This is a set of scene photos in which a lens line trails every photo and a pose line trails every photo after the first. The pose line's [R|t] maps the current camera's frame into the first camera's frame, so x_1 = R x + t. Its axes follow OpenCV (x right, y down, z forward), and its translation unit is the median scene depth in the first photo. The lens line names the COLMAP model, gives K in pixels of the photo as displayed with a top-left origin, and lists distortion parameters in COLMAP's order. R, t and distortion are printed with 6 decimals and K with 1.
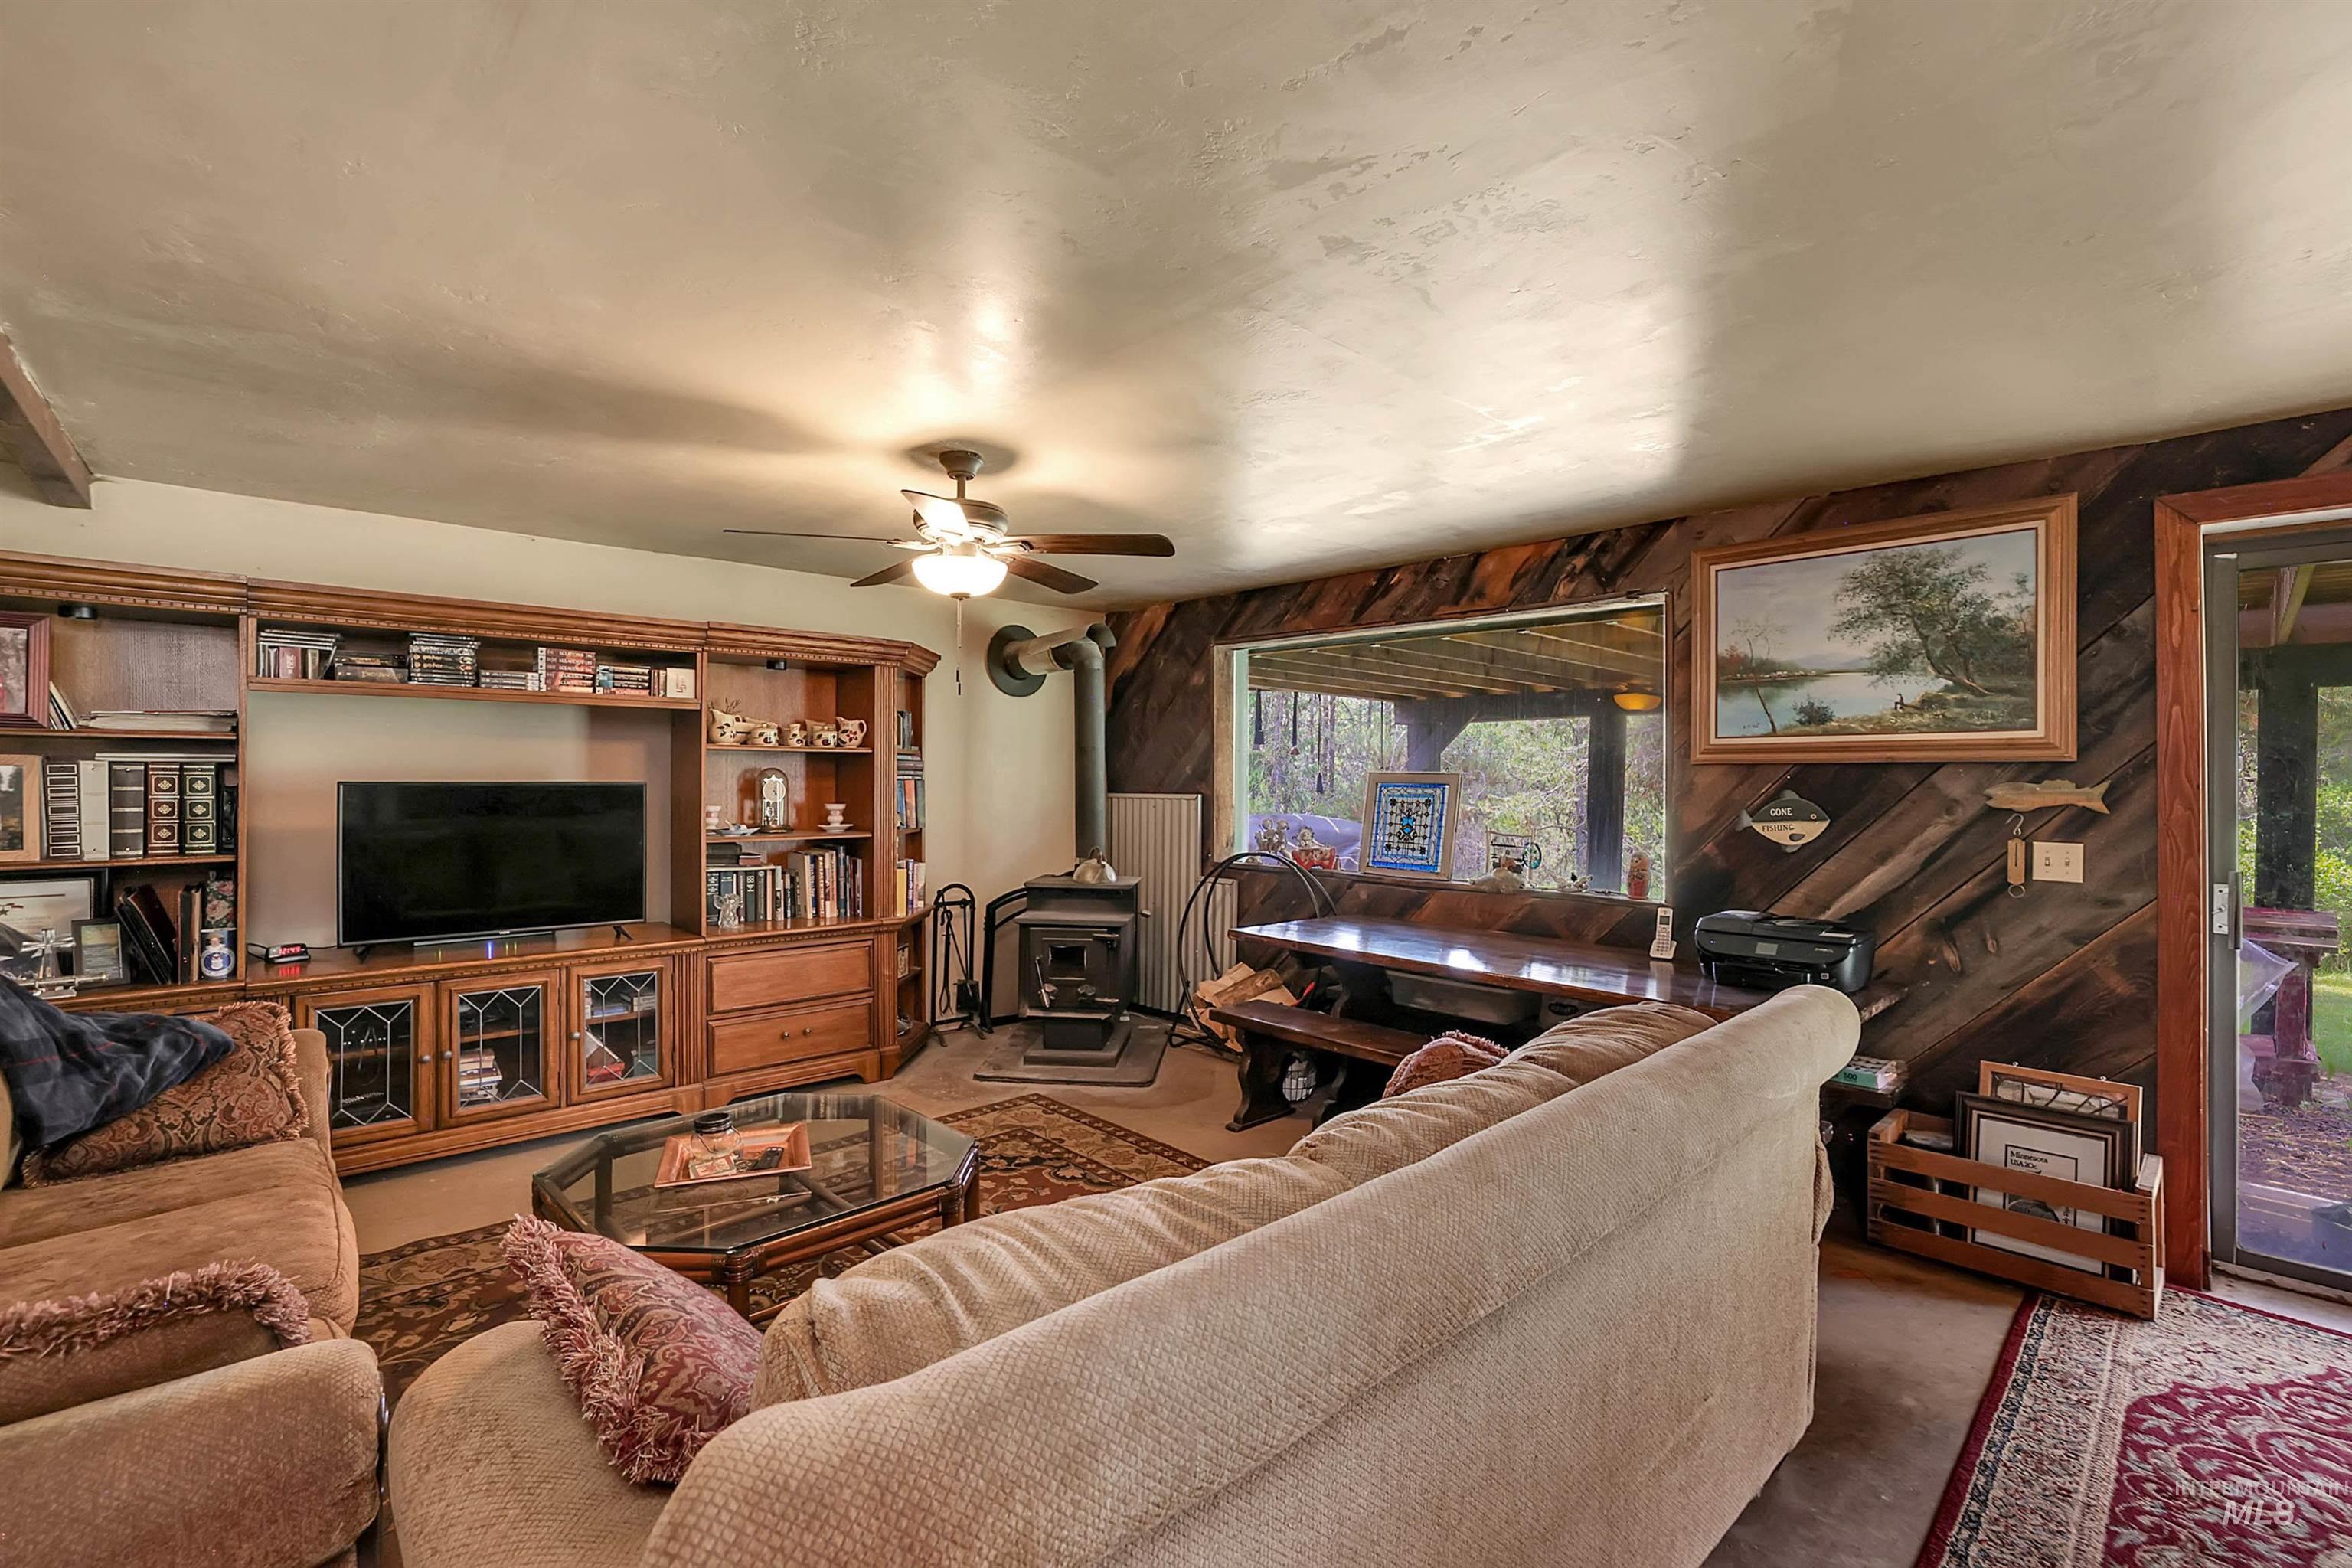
lens RADIAL K [[1024.4, 0, 1192.5], [0, 1024.4, 781.1], [0, 0, 1]] dist [-0.034579, 0.000946]
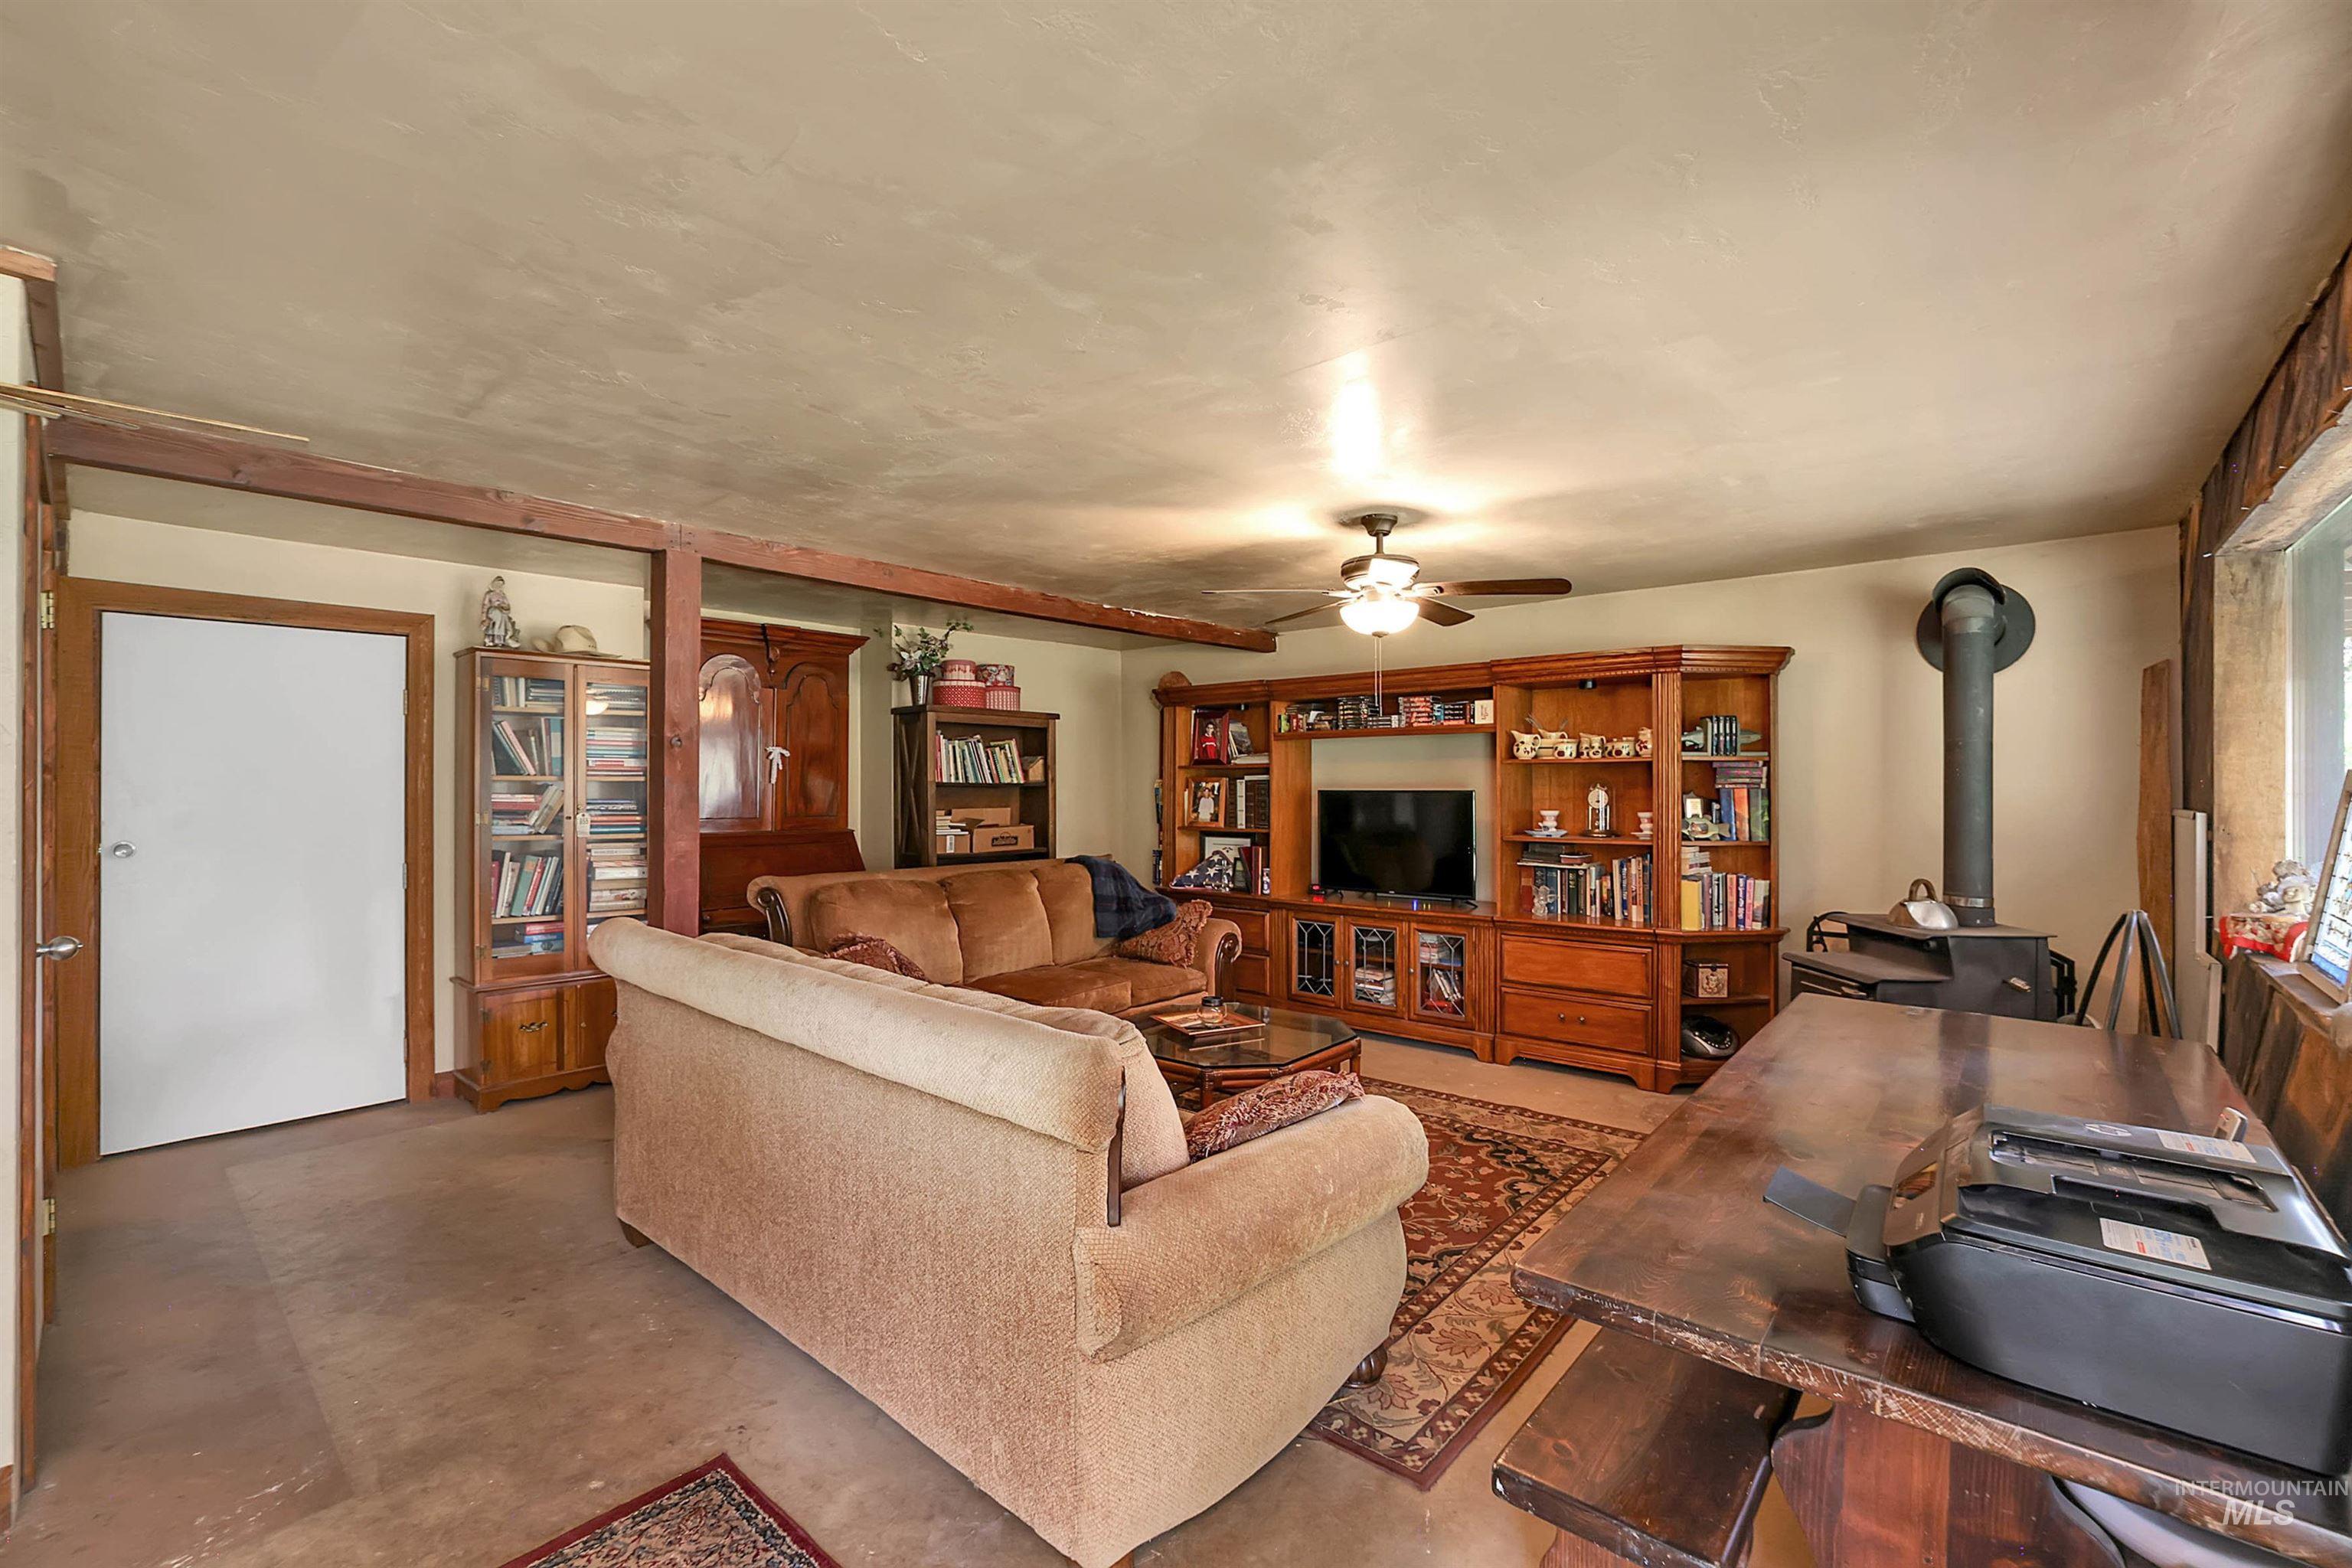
lens RADIAL K [[1023.8, 0, 1168.8], [0, 1023.8, 788.3], [0, 0, 1]] dist [-0.017237, 0.000186]
pose [[0.095081, -0.002788, -0.995466, 0.803168], [-0.001572, 0.999994, -0.002951, 0.002774], [0.995468, 0.001846, 0.095076, 0.546694]]
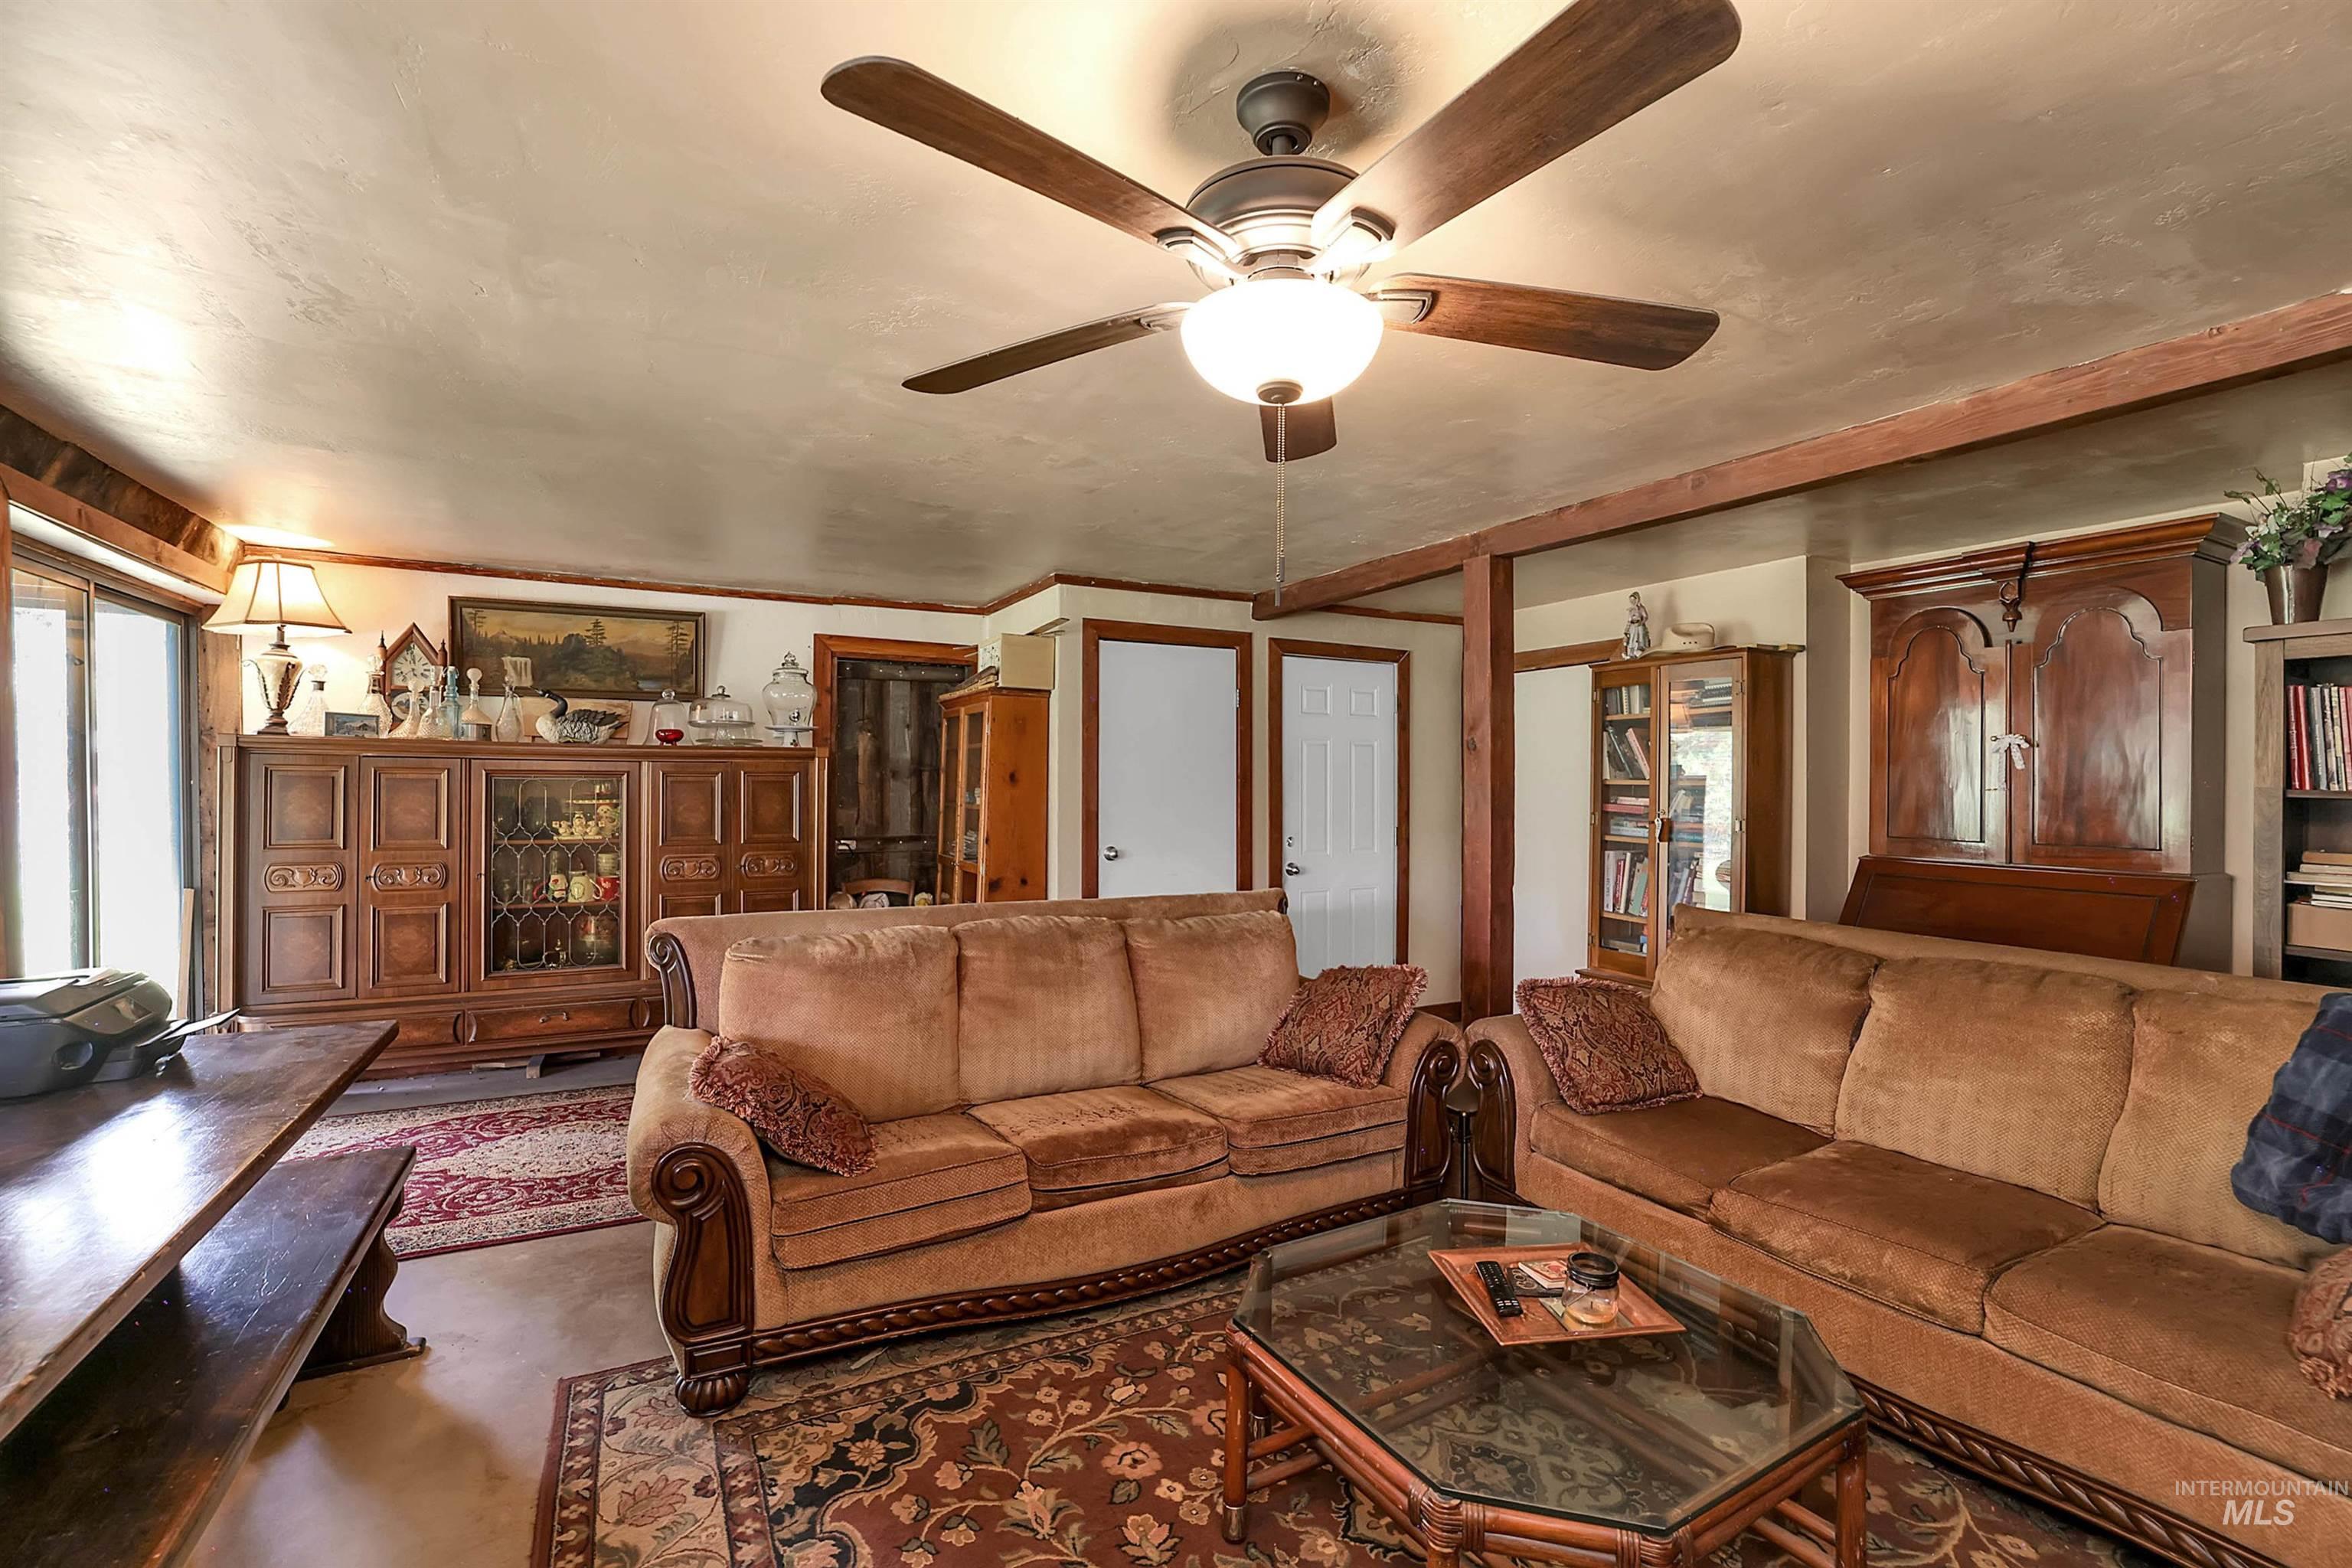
lens RADIAL K [[1008.4, 0, 1202.4], [0, 1008.4, 778.8], [0, 0, 1]] dist [-0.035639, 0.013947]
pose [[-0.969107, -0.014463, 0.246216, -0.266711], [-0.014801, 0.999890, 0.000477, -0.005423], [-0.246196, -0.003182, -0.969215, 1.238918]]
